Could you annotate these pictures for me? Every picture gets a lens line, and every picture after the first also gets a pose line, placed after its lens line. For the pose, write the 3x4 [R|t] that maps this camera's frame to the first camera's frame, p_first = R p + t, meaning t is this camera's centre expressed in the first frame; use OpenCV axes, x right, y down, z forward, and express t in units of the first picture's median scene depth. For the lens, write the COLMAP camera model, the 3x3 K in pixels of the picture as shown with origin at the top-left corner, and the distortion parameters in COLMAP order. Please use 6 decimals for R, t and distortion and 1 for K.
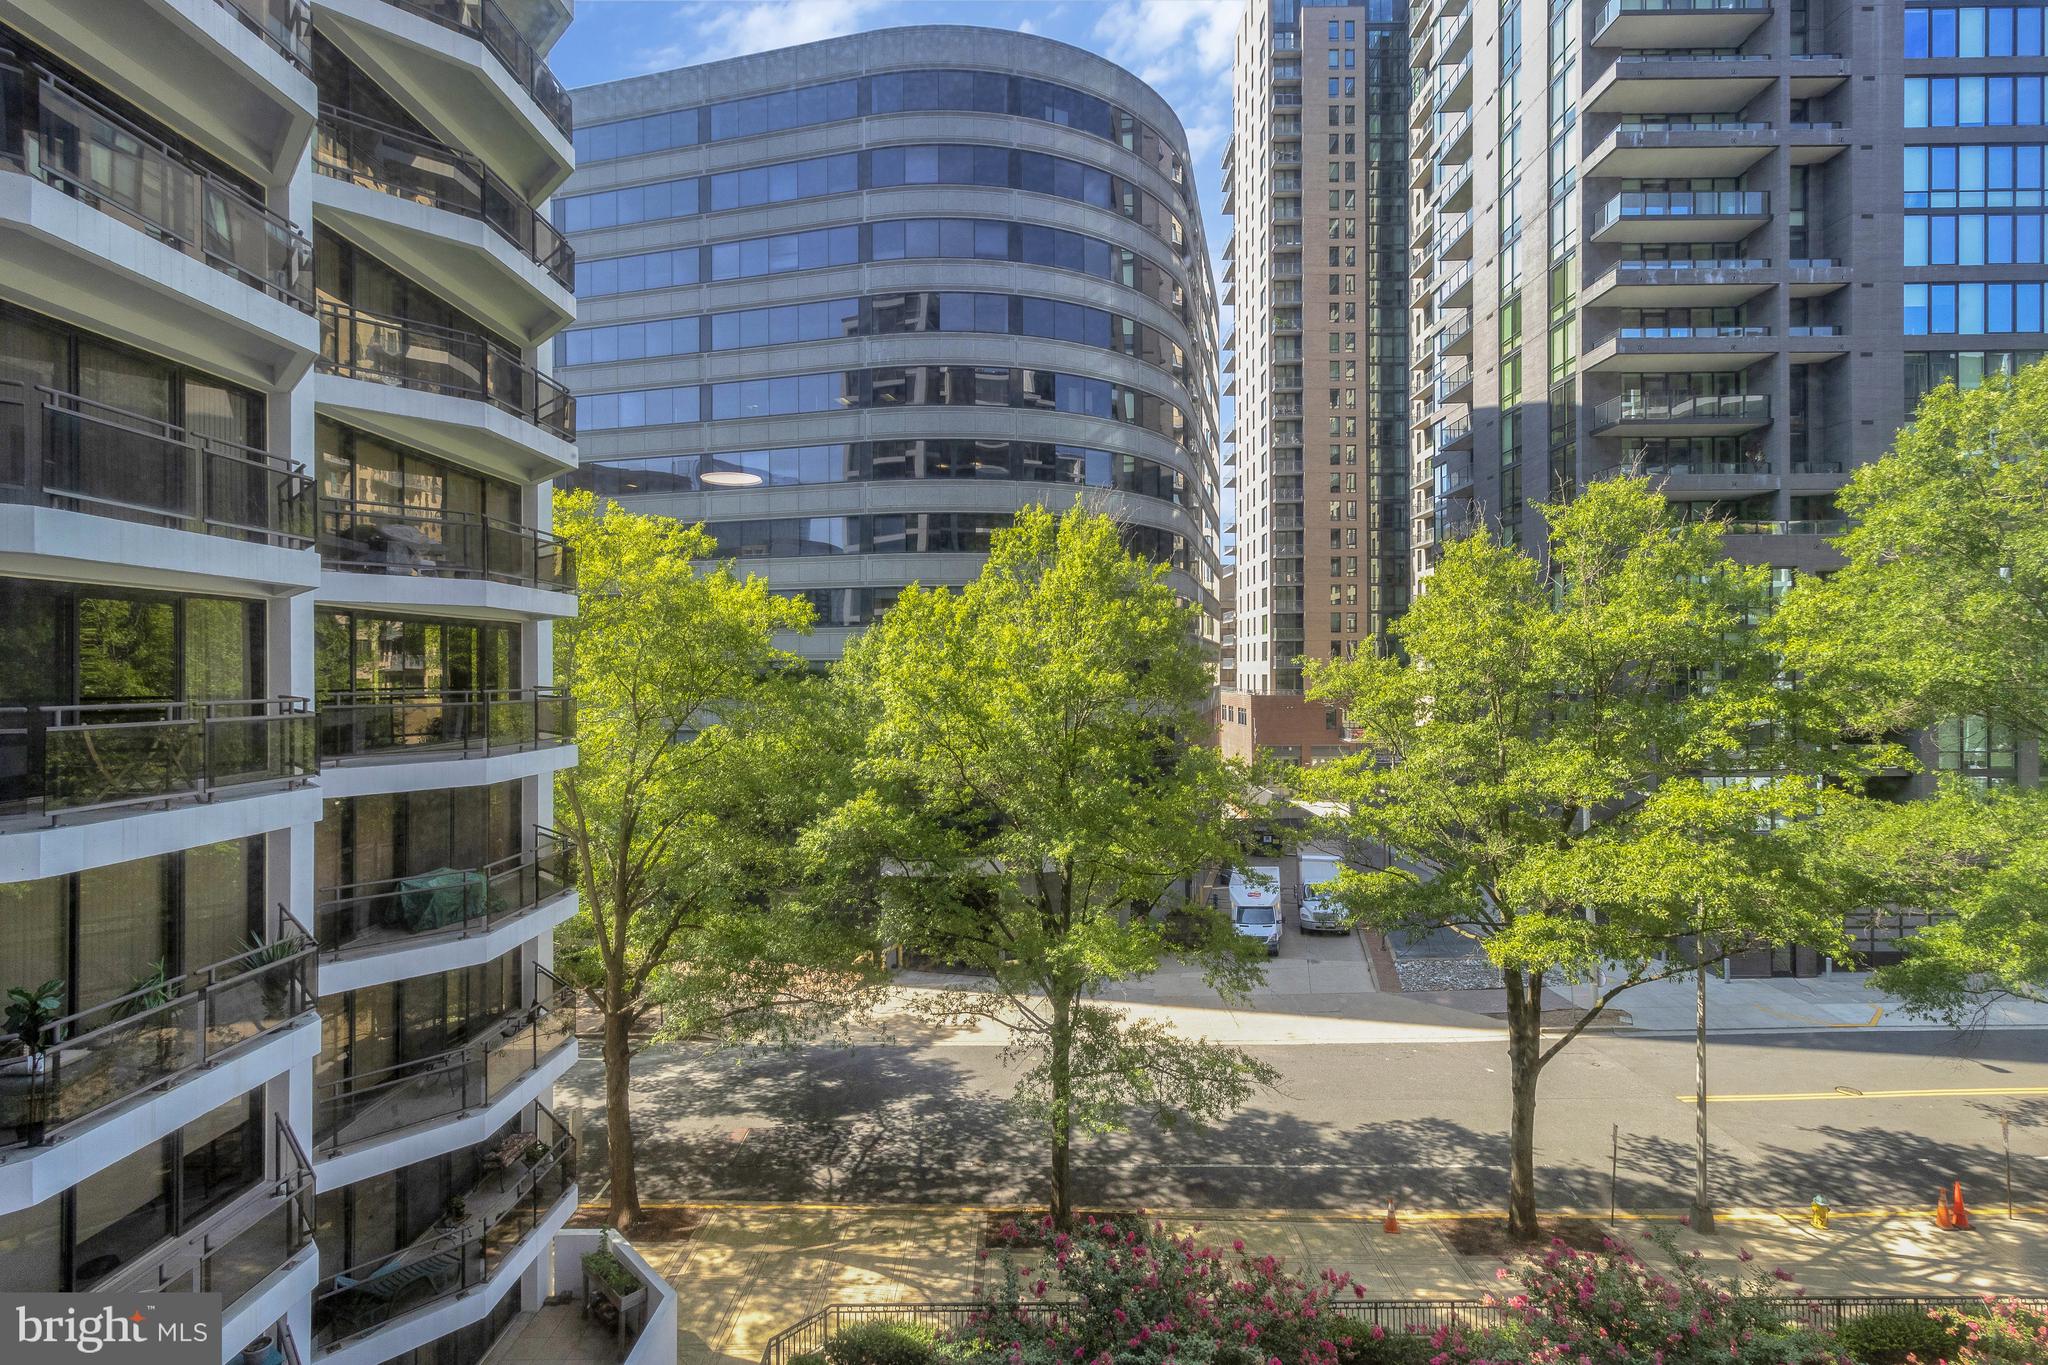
lens RADIAL K [[959.7, 0, 1020.6], [0, 959.7, 678.9], [0, 0, 1]] dist [0.007613, -0.000093]
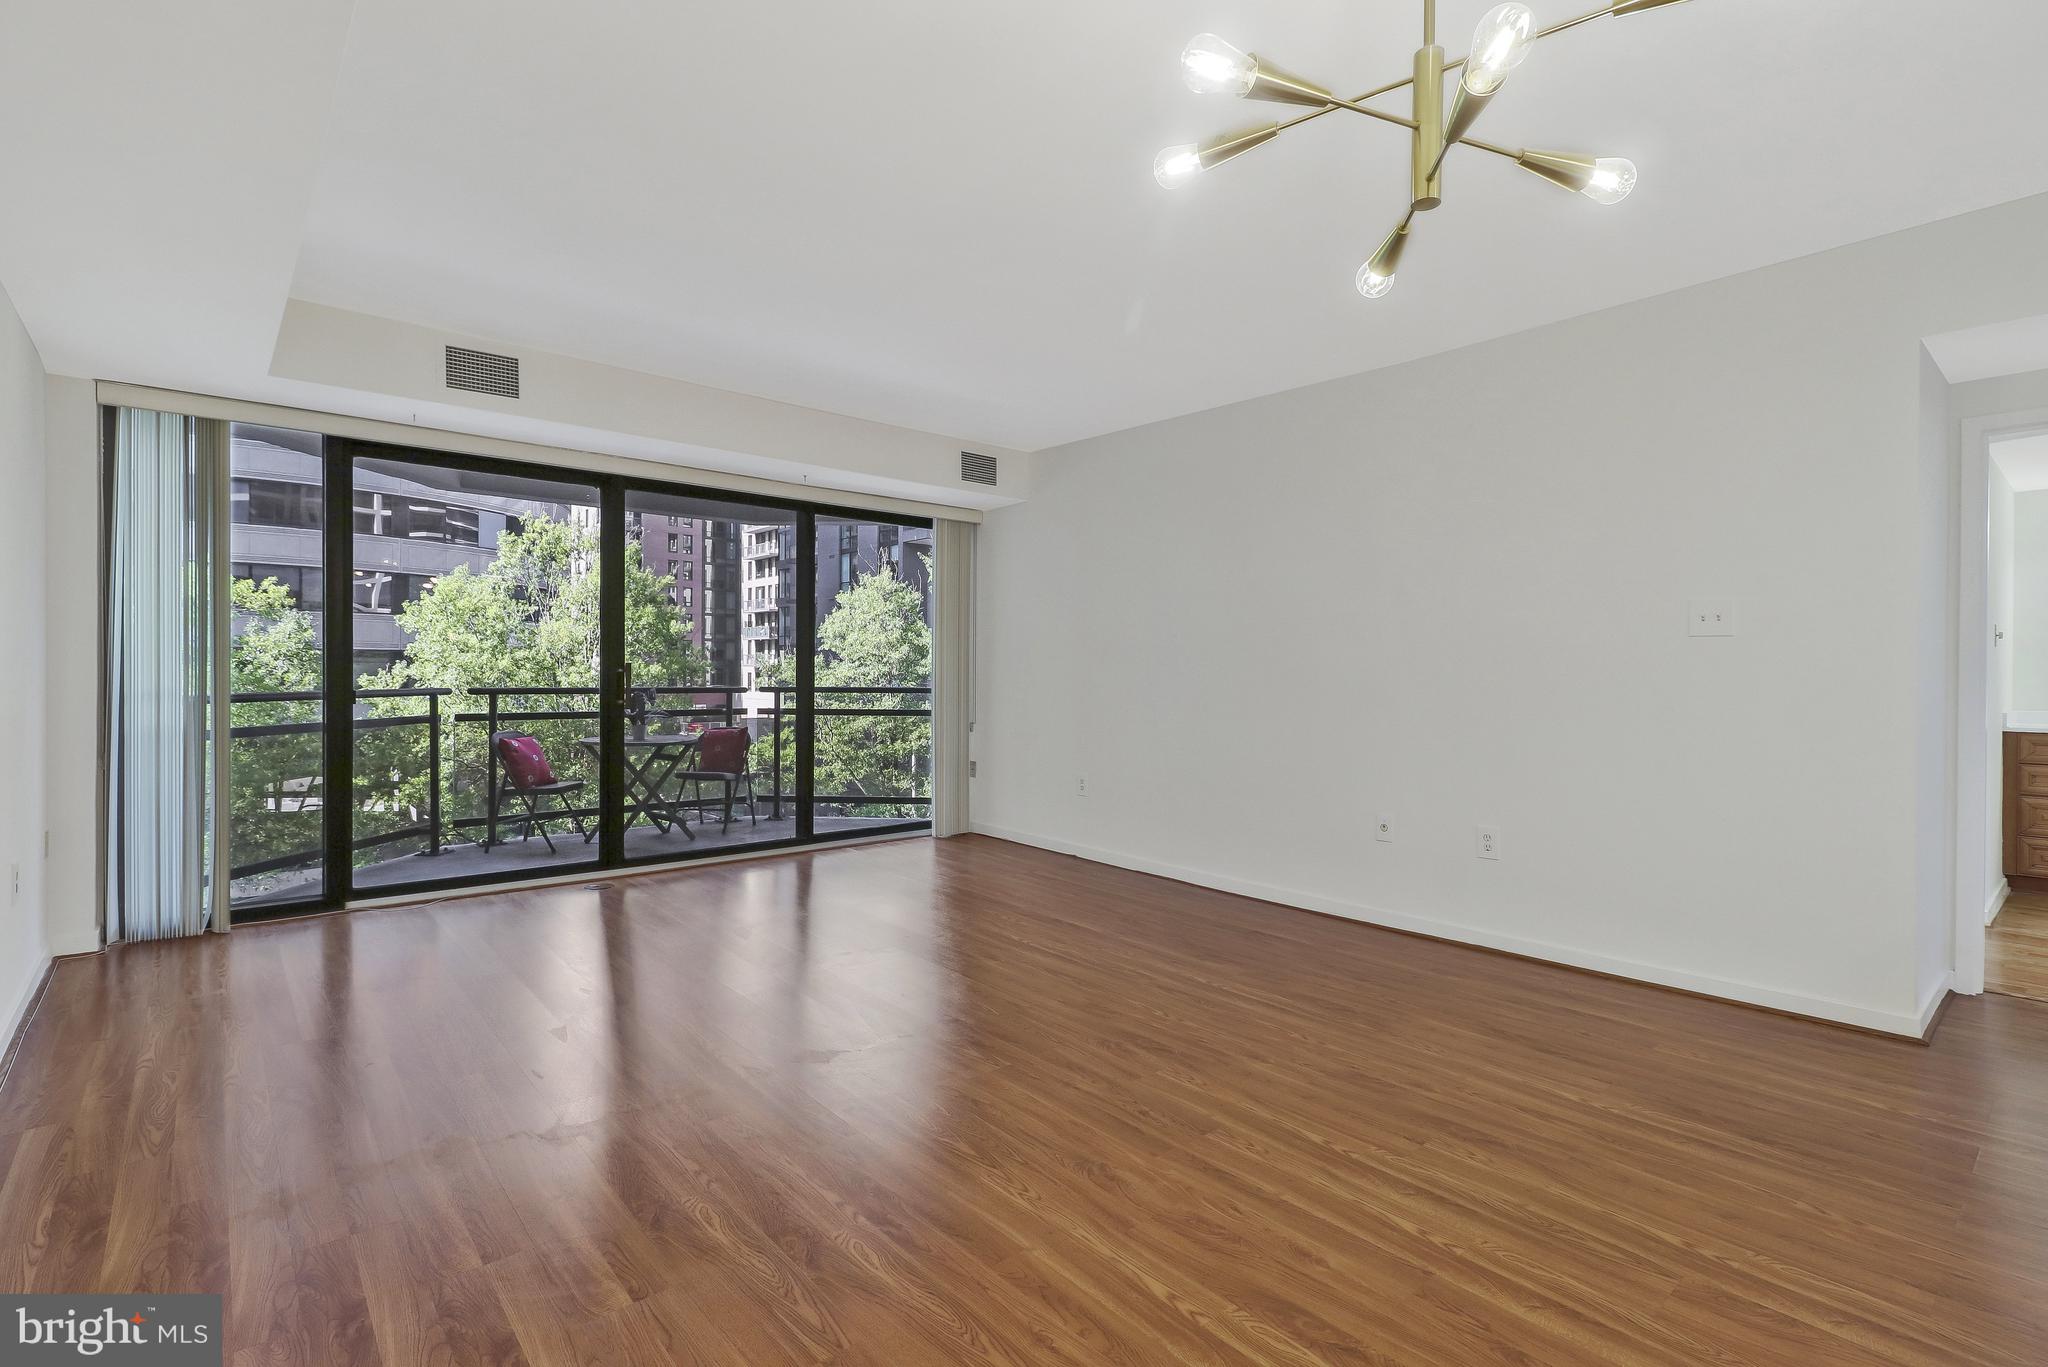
lens RADIAL K [[959.7, 0, 1020.6], [0, 959.7, 679.9], [0, 0, 1]] dist [0.007613, -0.000093]
pose [[0.760798, 0.004374, 0.648975, -0.152687], [-0.005571, 0.999984, -0.000210, 0.005057], [-0.648965, -0.003456, 0.760810, -0.112842]]
